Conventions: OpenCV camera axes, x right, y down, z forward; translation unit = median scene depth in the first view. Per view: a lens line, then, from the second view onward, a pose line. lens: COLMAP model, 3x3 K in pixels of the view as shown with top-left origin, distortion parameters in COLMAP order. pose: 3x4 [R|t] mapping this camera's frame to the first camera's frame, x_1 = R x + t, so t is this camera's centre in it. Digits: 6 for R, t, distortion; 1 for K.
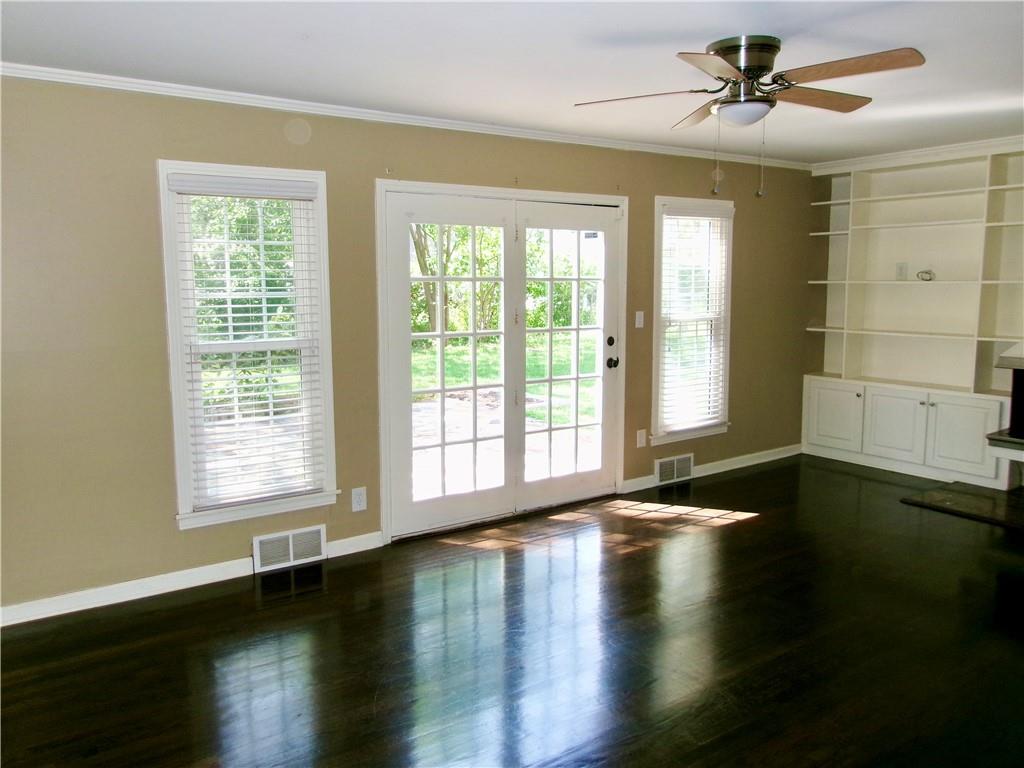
lens RADIAL K [[808.1, 0, 512.0], [0, 808.1, 384.0], [0, 0, 1]] dist [-0.005787, 0.044141]
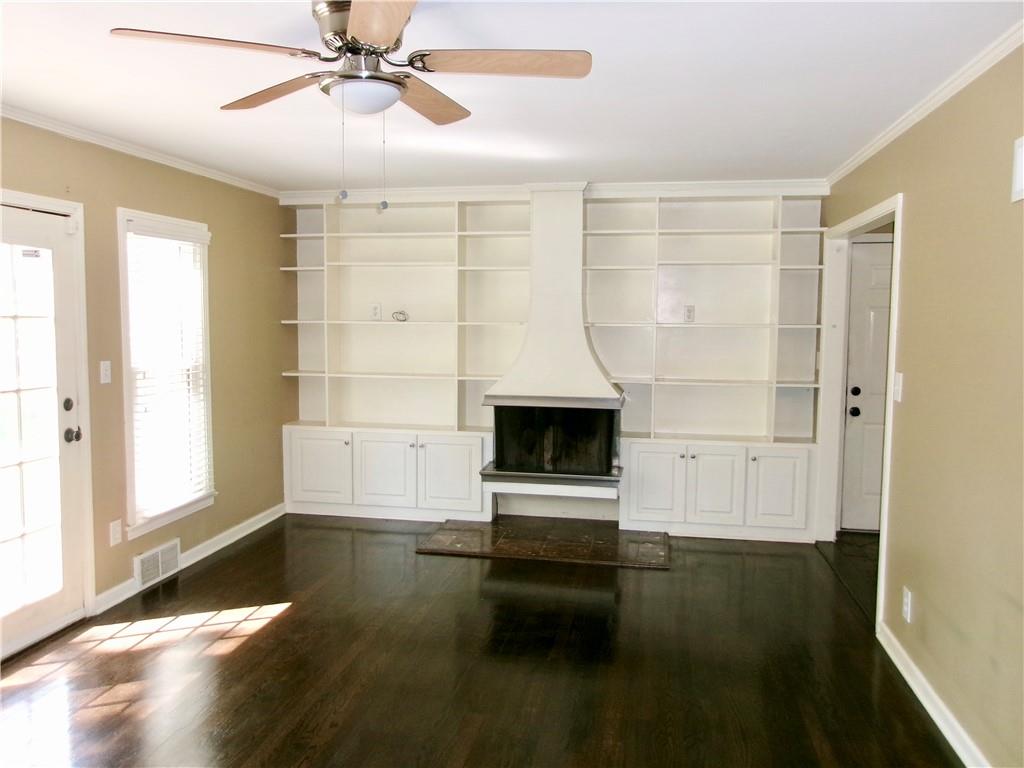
lens RADIAL K [[808.1, 0, 512.0], [0, 808.1, 384.0], [0, 0, 1]] dist [-0.005787, 0.044141]
pose [[0.729605, -0.048884, 0.682119, -0.071311], [0.080572, 0.996640, -0.014757, -0.027374], [-0.679106, 0.065727, 0.731092, 0.203800]]
